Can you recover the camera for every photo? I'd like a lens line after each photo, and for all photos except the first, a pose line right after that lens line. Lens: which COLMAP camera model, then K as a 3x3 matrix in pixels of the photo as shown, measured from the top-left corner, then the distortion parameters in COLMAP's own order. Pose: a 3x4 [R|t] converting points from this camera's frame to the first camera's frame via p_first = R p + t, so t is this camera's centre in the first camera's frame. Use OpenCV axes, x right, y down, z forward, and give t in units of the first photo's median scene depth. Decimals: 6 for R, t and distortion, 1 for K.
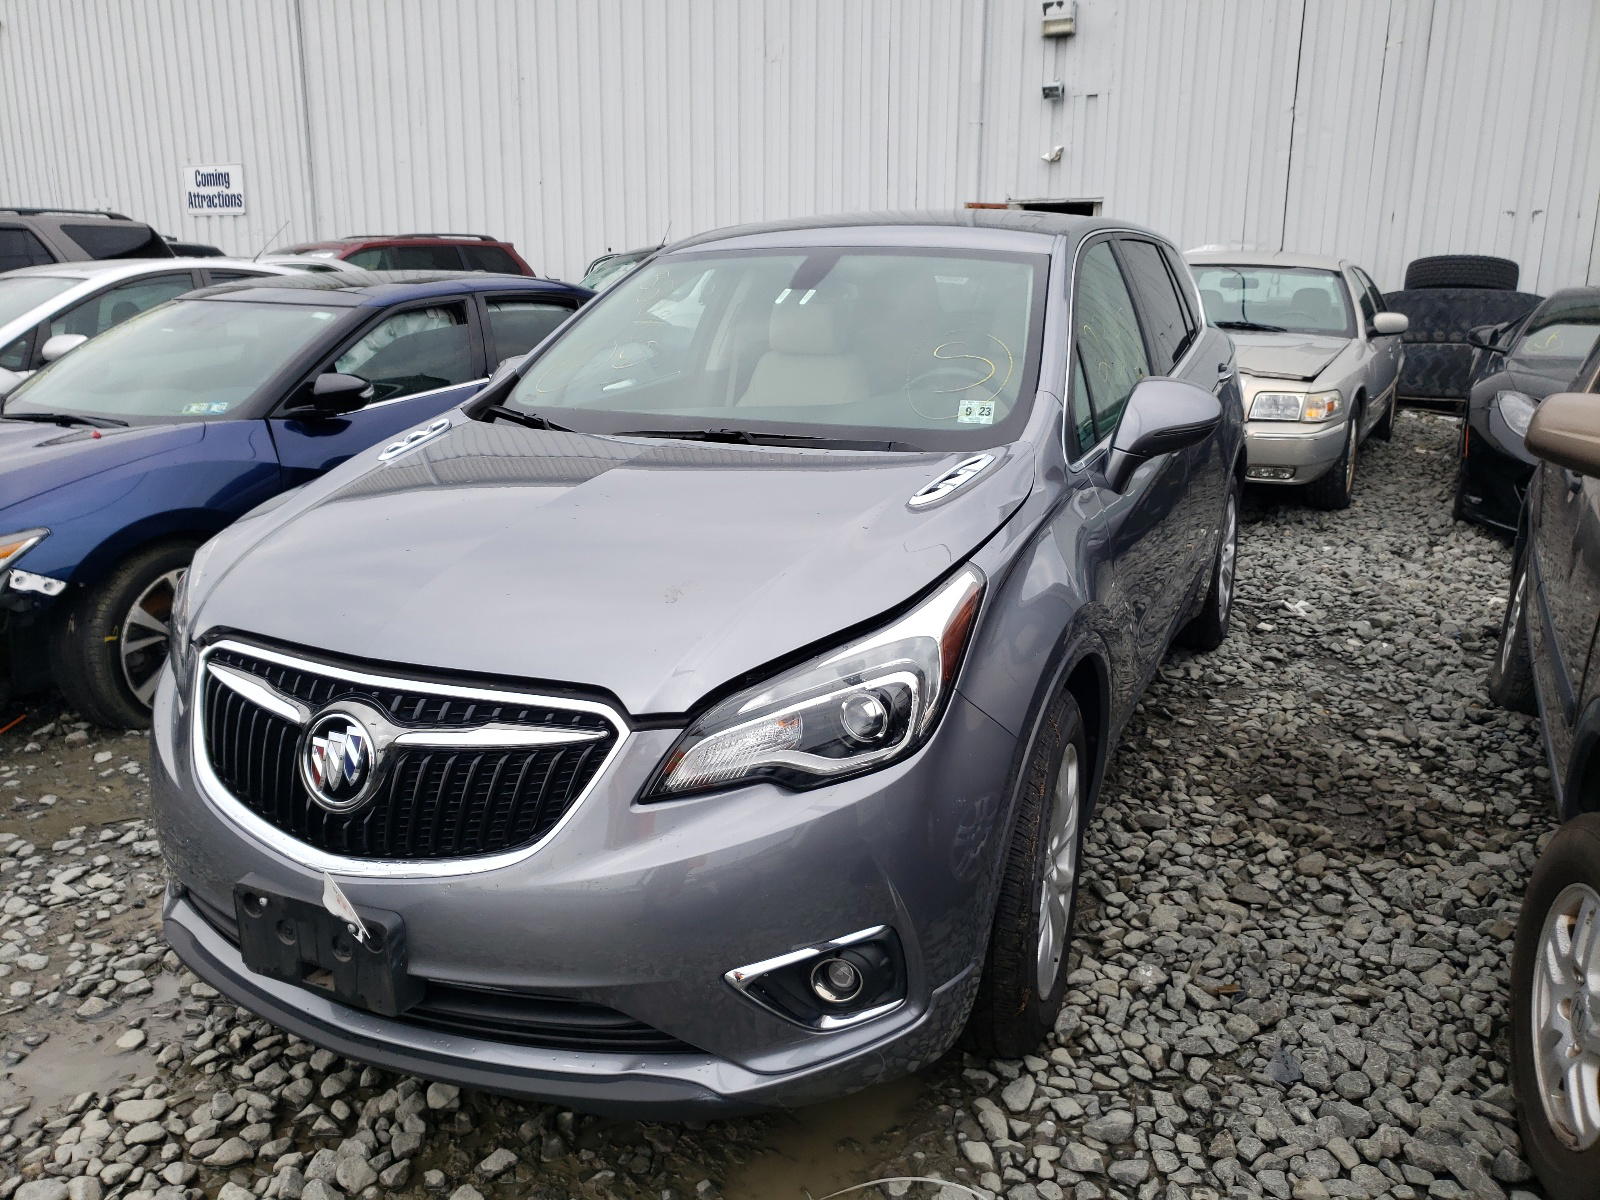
lens RADIAL K [[1251.8, 0, 800.0], [0, 1251.8, 600.0], [0, 0, 1]] dist [0.005790, 0.012314]
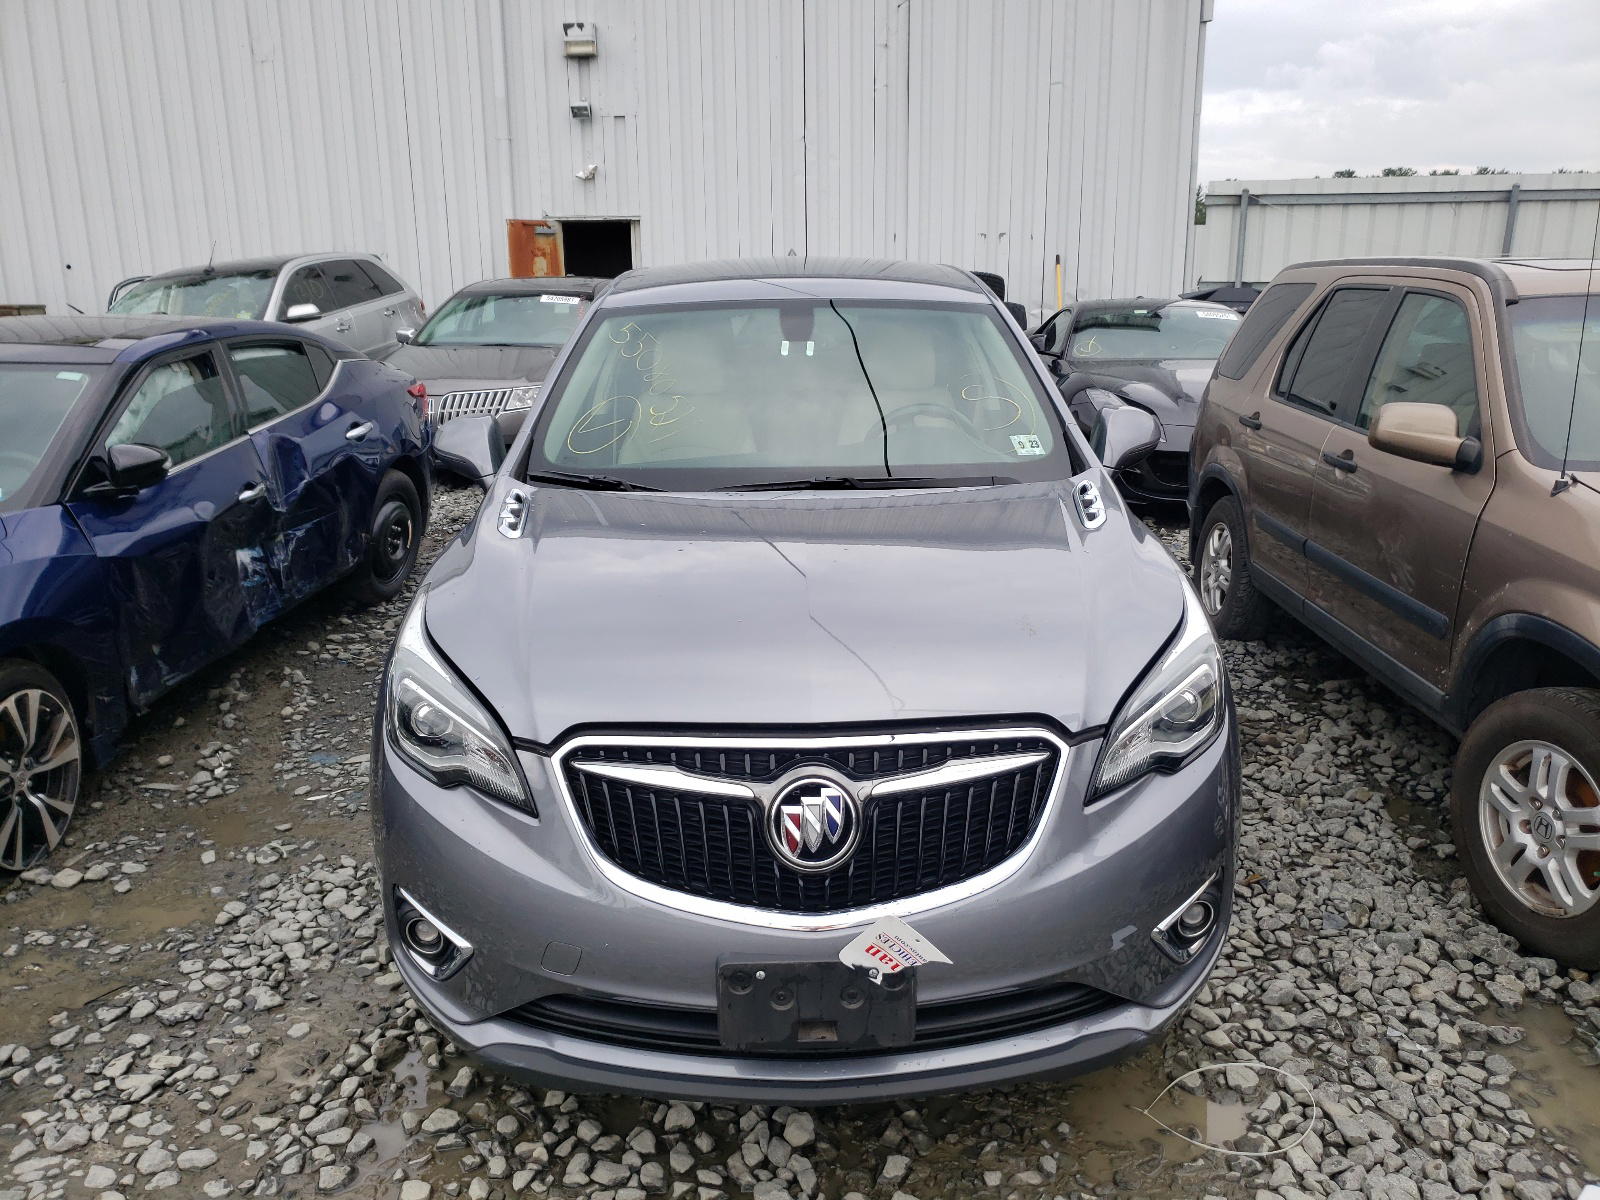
lens RADIAL K [[1243.8, 0, 842.4], [0, 1243.8, 607.3], [0, 0, 1]] dist [0.005835, 0.015725]
pose [[0.891595, -0.128525, 0.434211, -0.556226], [0.127082, 0.991360, 0.032494, -0.060485], [-0.434635, 0.026209, 0.900225, 0.026838]]
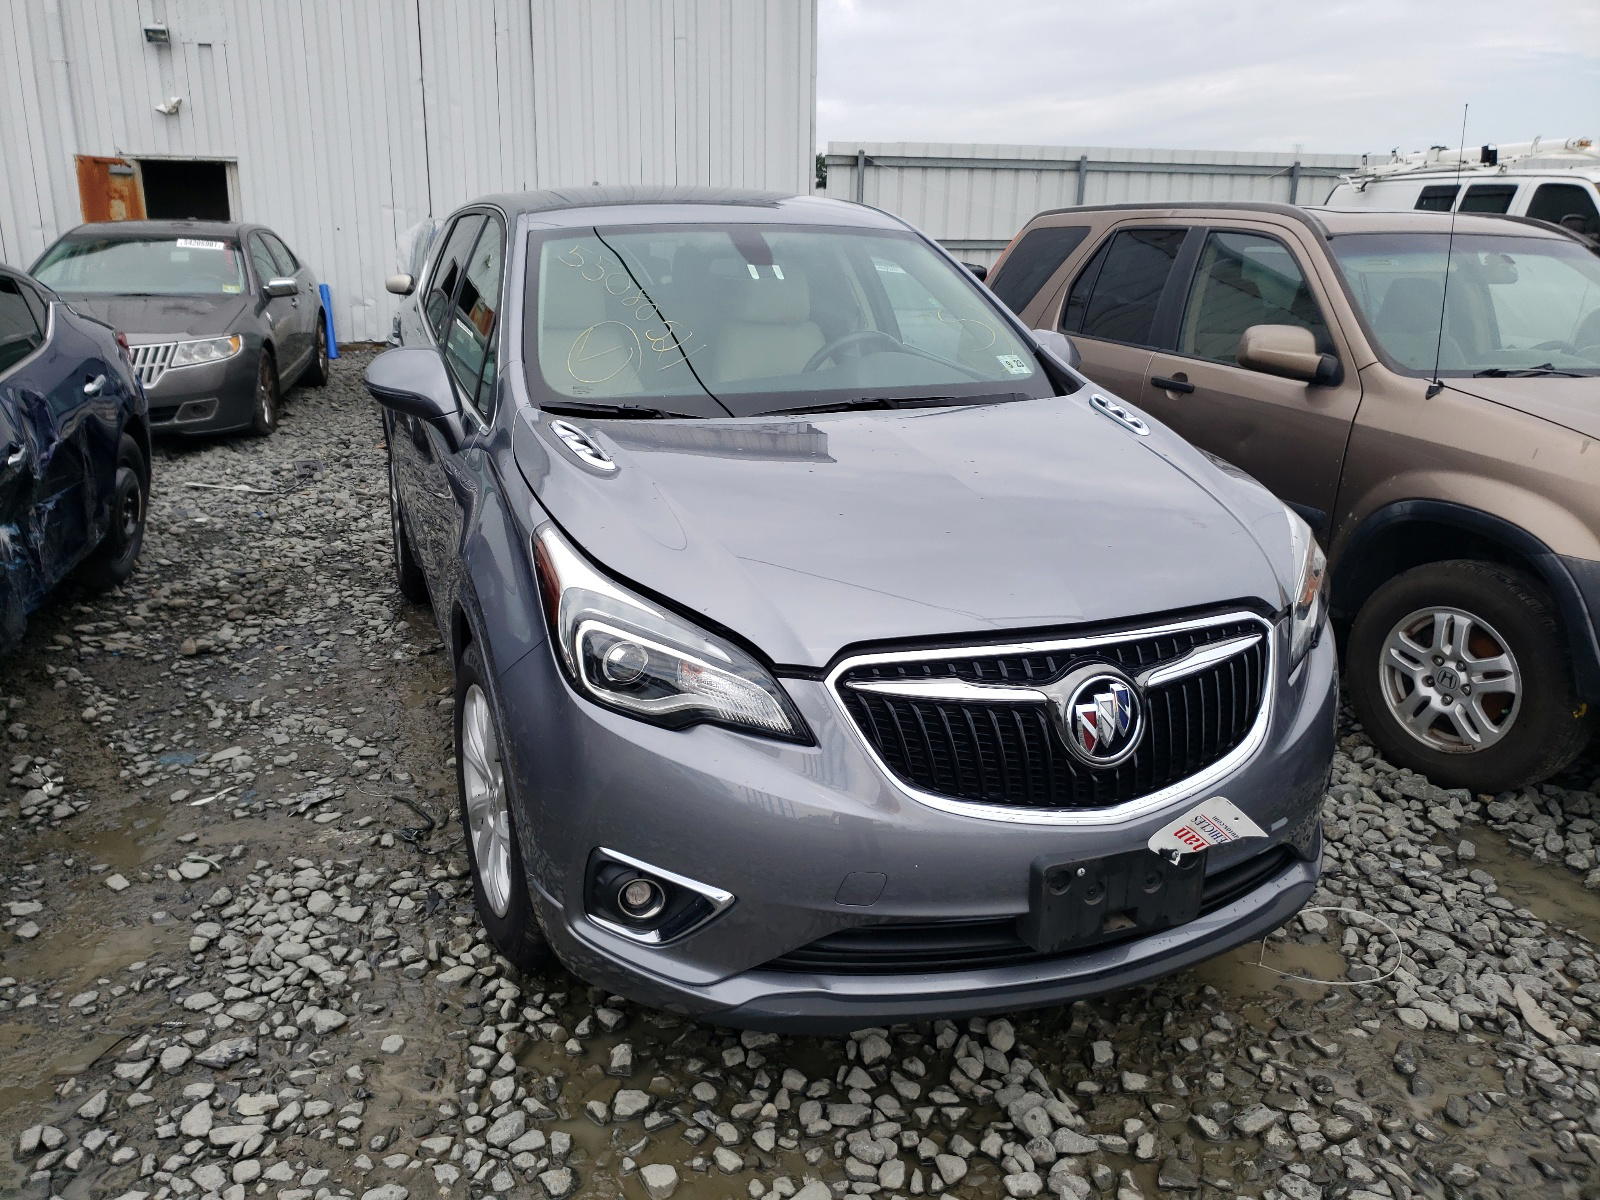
lens RADIAL K [[1234.9, 0, 804.7], [0, 1234.9, 585.8], [0, 0, 1]] dist [-0.006342, 0.029675]
pose [[0.701521, -0.195995, 0.685167, -0.891684], [0.180369, 0.978965, 0.095363, -0.093007], [-0.689445, 0.056684, 0.722116, 0.291309]]
